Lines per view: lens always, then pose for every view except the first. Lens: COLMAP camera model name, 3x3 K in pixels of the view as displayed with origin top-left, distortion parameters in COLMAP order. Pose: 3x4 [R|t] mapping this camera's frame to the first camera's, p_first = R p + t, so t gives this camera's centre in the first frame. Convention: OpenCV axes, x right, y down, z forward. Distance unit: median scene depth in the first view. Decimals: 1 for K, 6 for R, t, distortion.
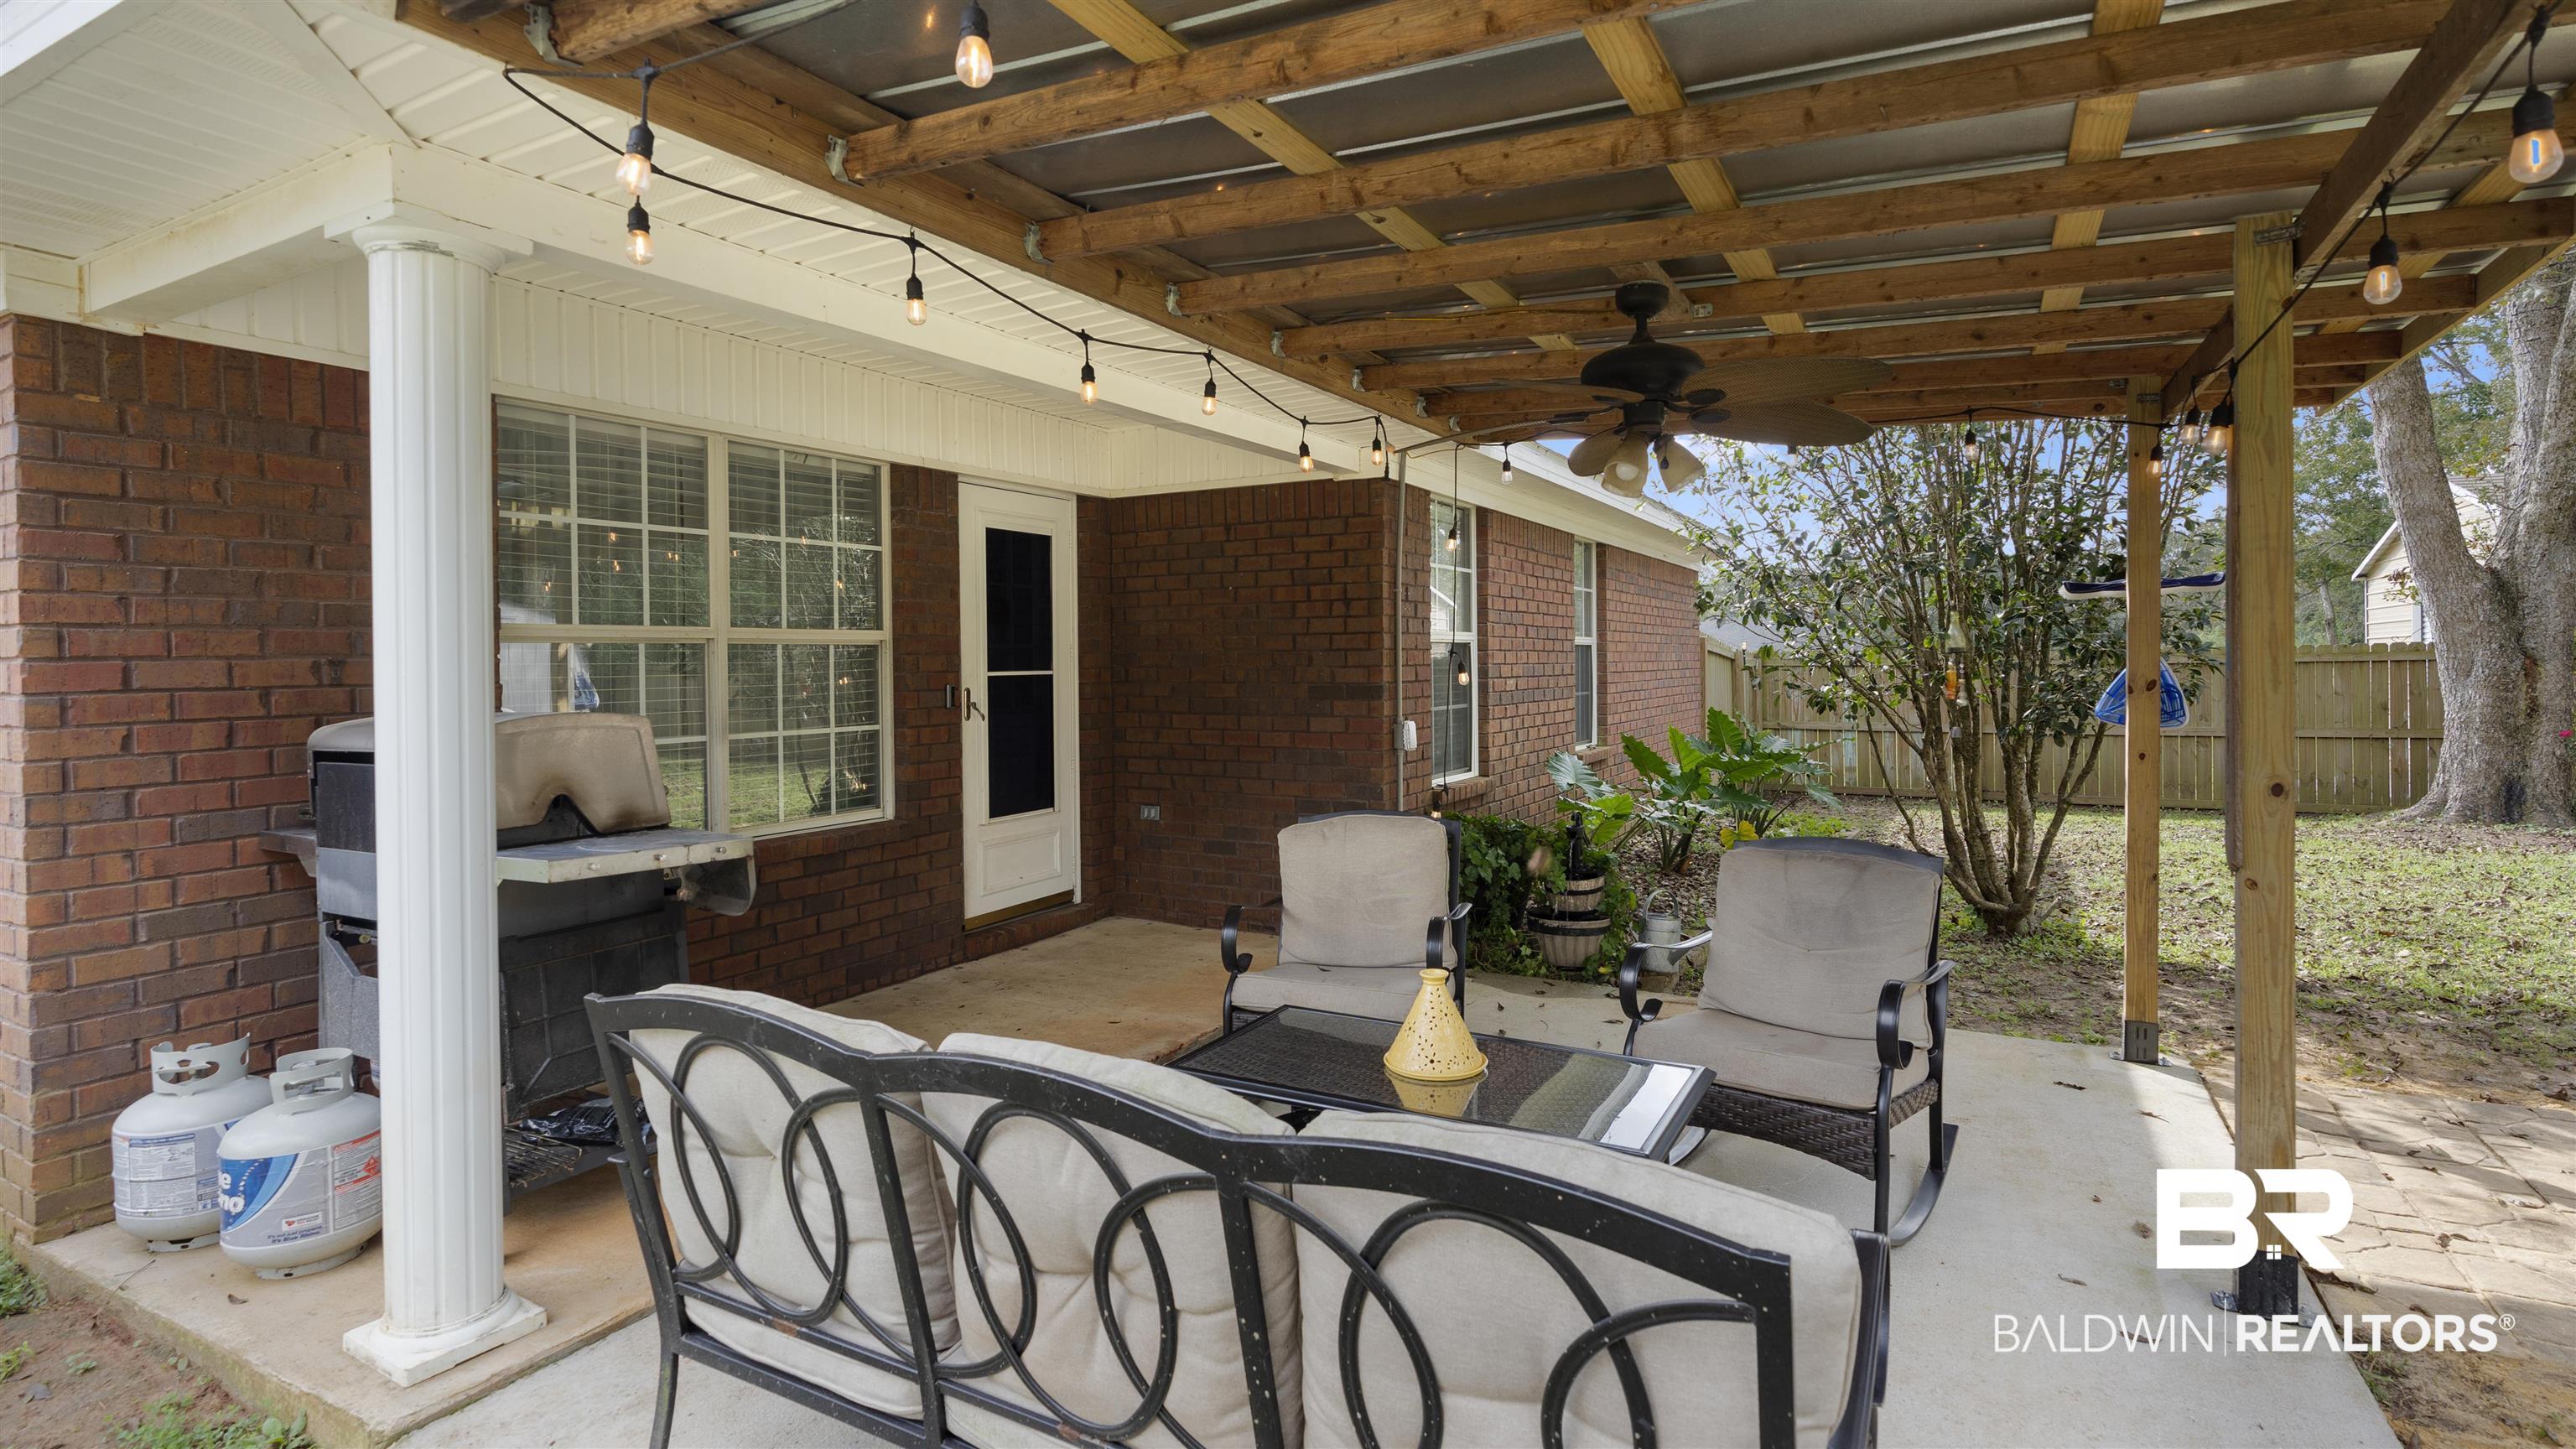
lens RADIAL K [[1182.7, 0, 1380.9], [0, 1182.7, 692.3], [0, 0, 1]] dist [0.001136, -0.000855]
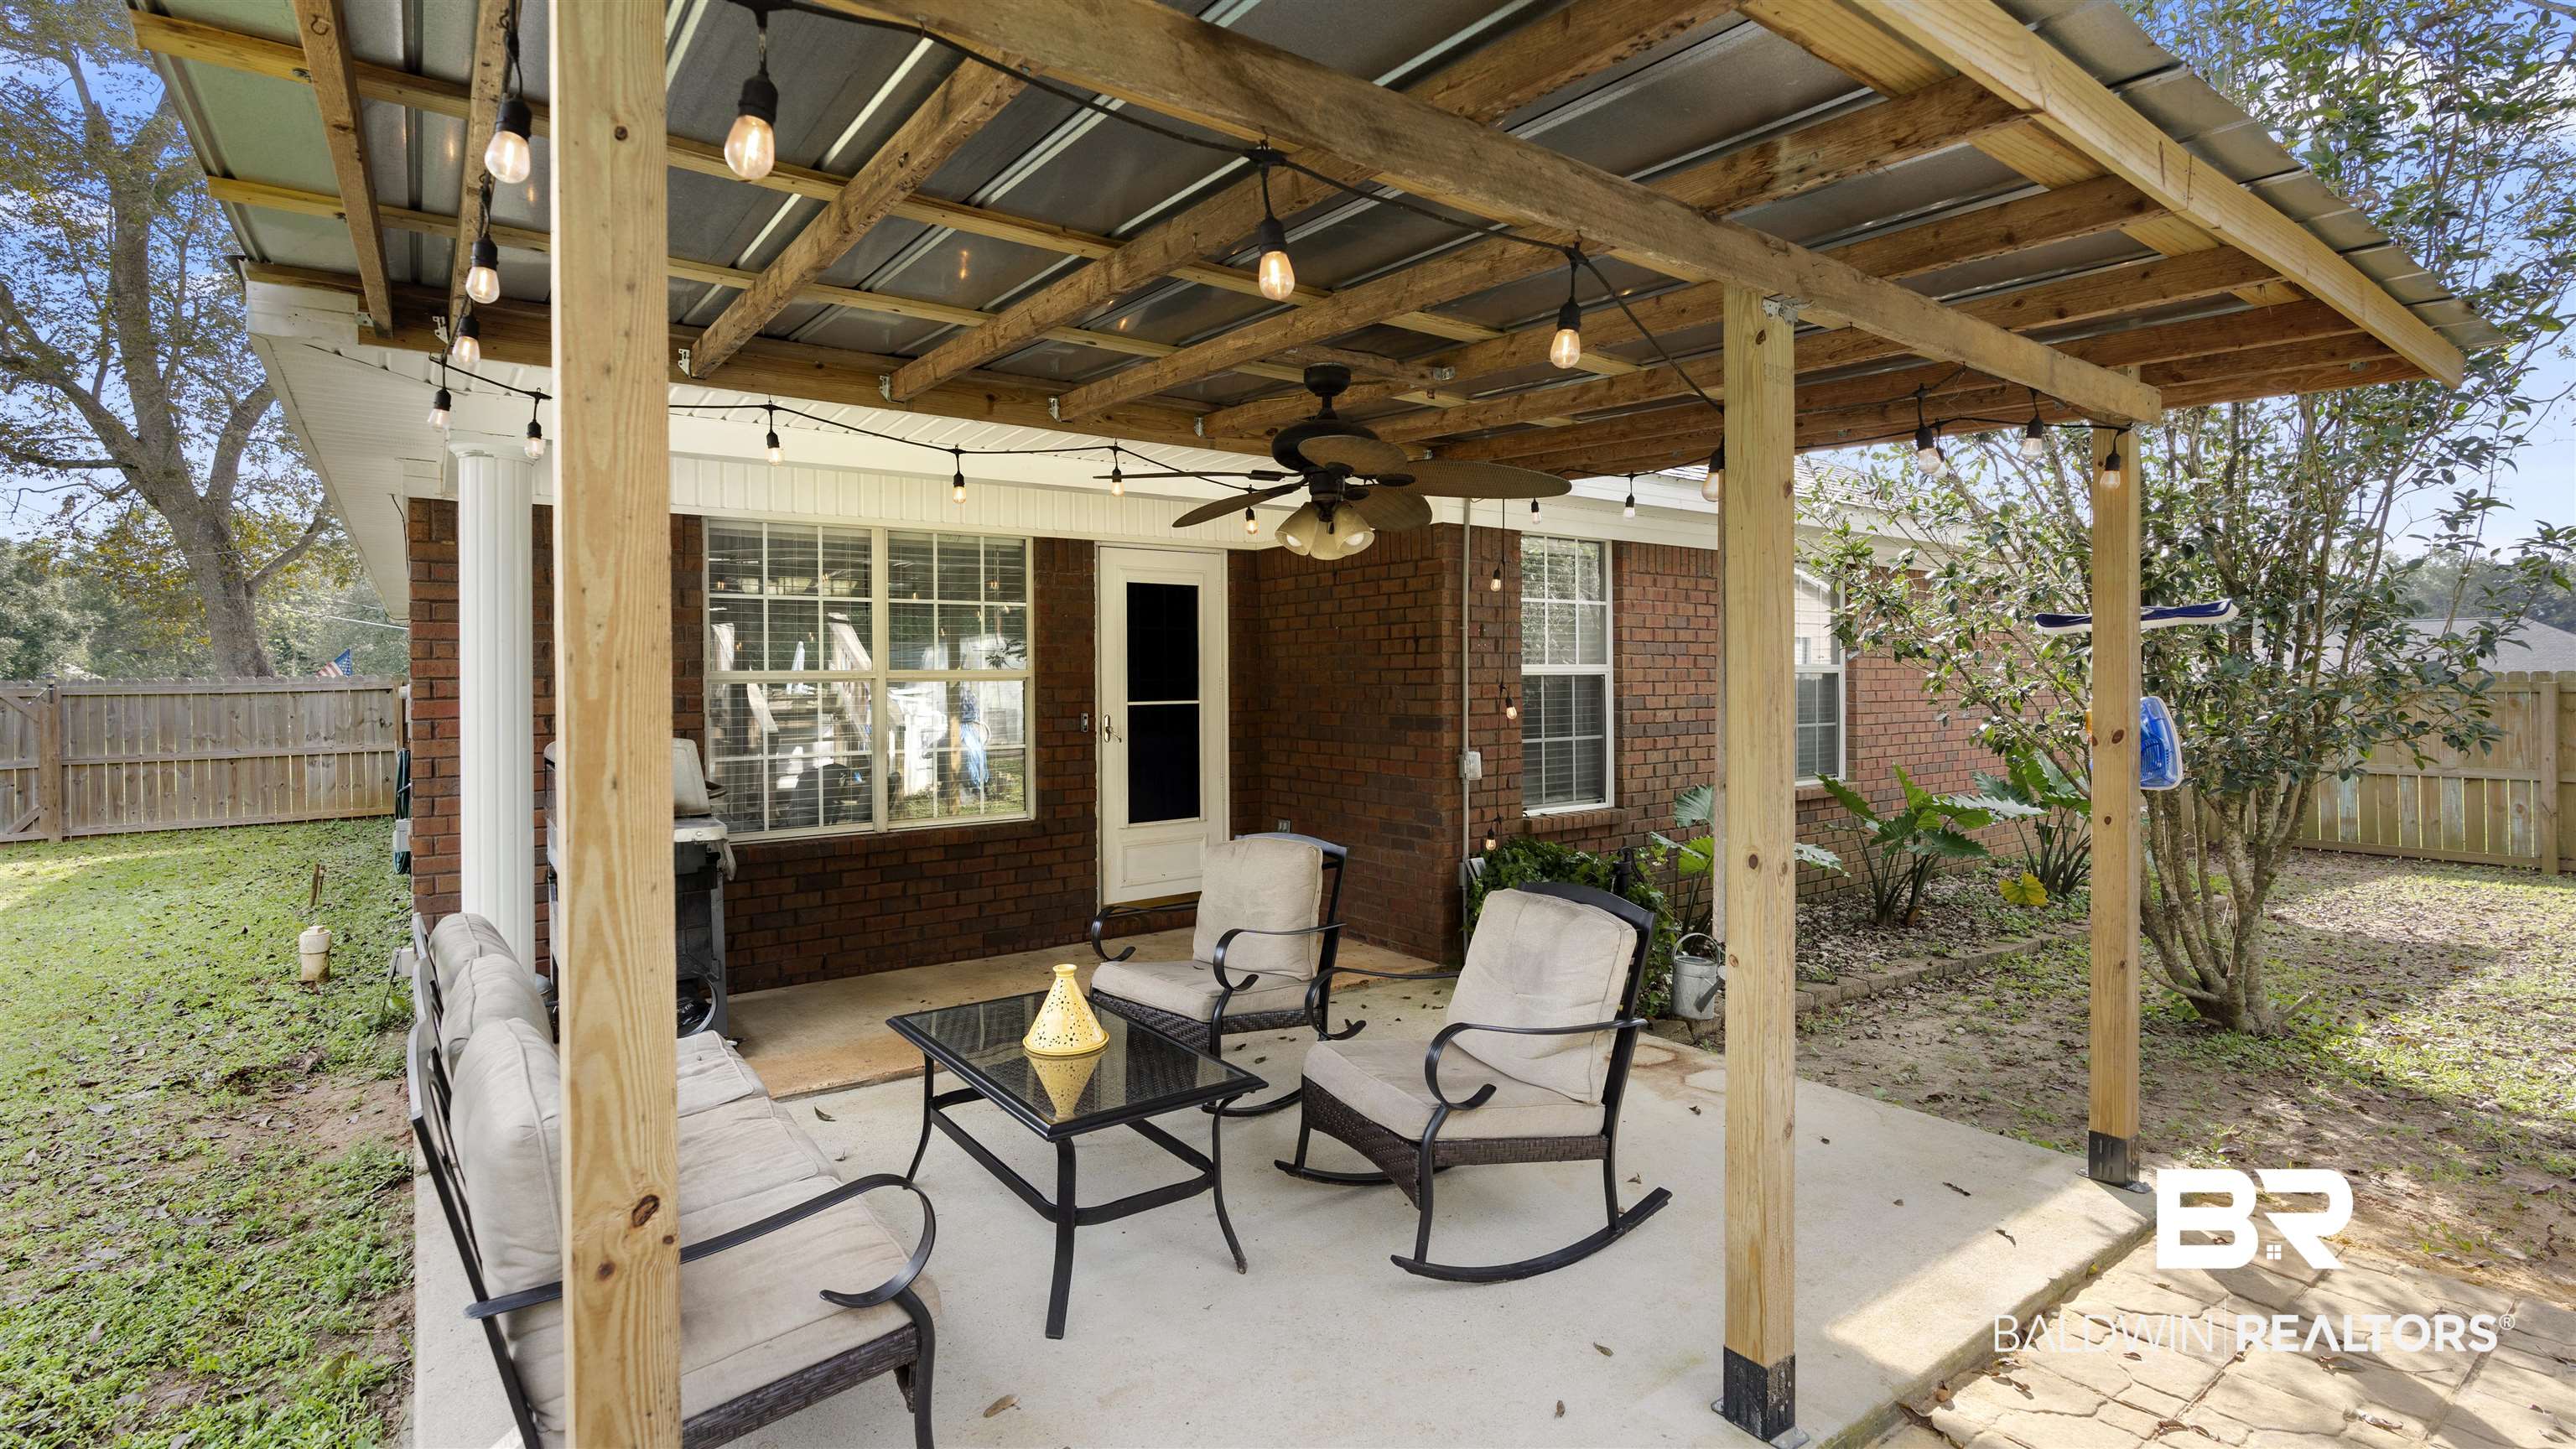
lens RADIAL K [[1182.7, 0, 1403.1], [0, 1182.7, 690.2], [0, 0, 1]] dist [0.001136, -0.000855]
pose [[0.909898, 0.004568, -0.414806, 0.407304], [-0.011522, 0.999832, -0.014265, -0.014812], [0.414671, 0.017759, 0.909798, 0.016218]]
